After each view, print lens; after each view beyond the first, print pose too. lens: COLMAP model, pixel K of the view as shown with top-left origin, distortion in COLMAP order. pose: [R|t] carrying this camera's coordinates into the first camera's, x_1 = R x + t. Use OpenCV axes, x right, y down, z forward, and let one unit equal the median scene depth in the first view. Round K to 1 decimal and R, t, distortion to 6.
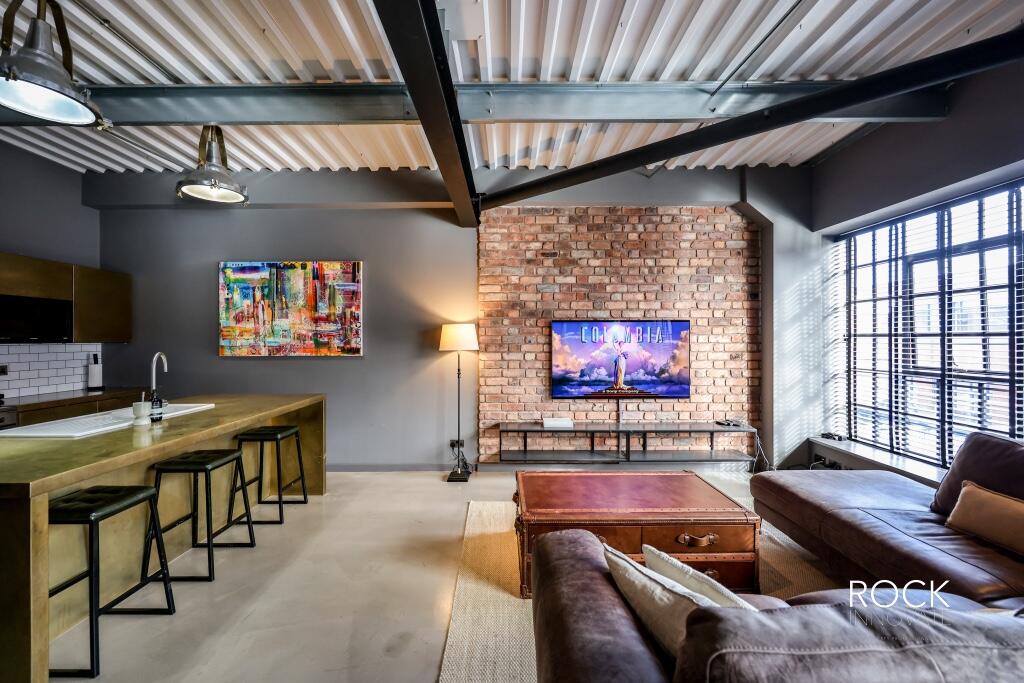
lens RADIAL K [[407.7, 0, 507.0], [0, 407.7, 339.3], [0, 0, 1]] dist [-0.000027, -0.000055]
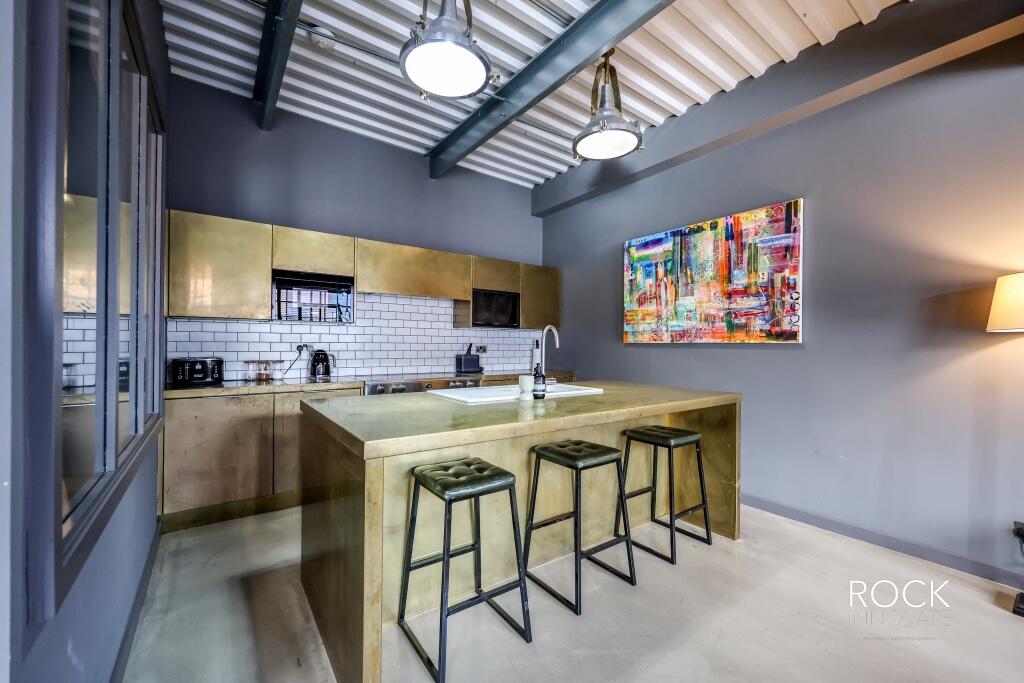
lens RADIAL K [[407.7, 0, 510.3], [0, 407.7, 344.1], [0, 0, 1]] dist [-0.000027, -0.000055]
pose [[0.585176, 0.008851, -0.810858, -0.099807], [-0.011561, 0.999930, 0.002571, 0.045856], [0.810824, 0.007870, 0.585237, 0.244141]]
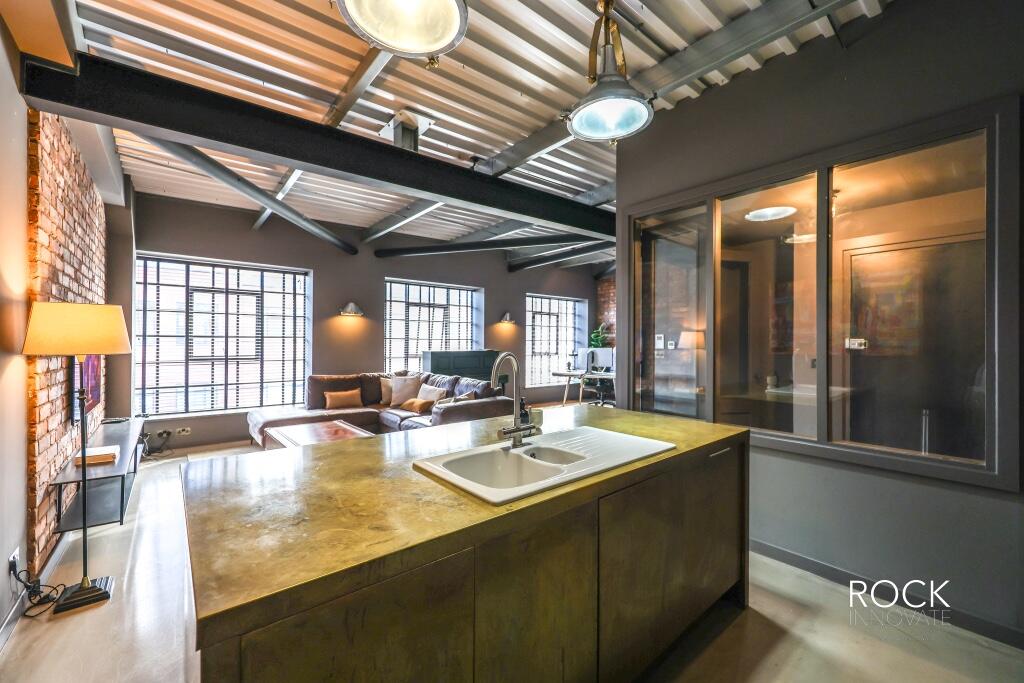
lens RADIAL K [[407.7, 0, 479.2], [0, 407.7, 344.2], [0, 0, 1]] dist [-0.000027, -0.000055]
pose [[-0.585668, 0.009257, 0.810498, -0.787099], [0.000378, 0.999938, -0.011148, 0.031590], [-0.810551, -0.006222, -0.585635, 0.848234]]
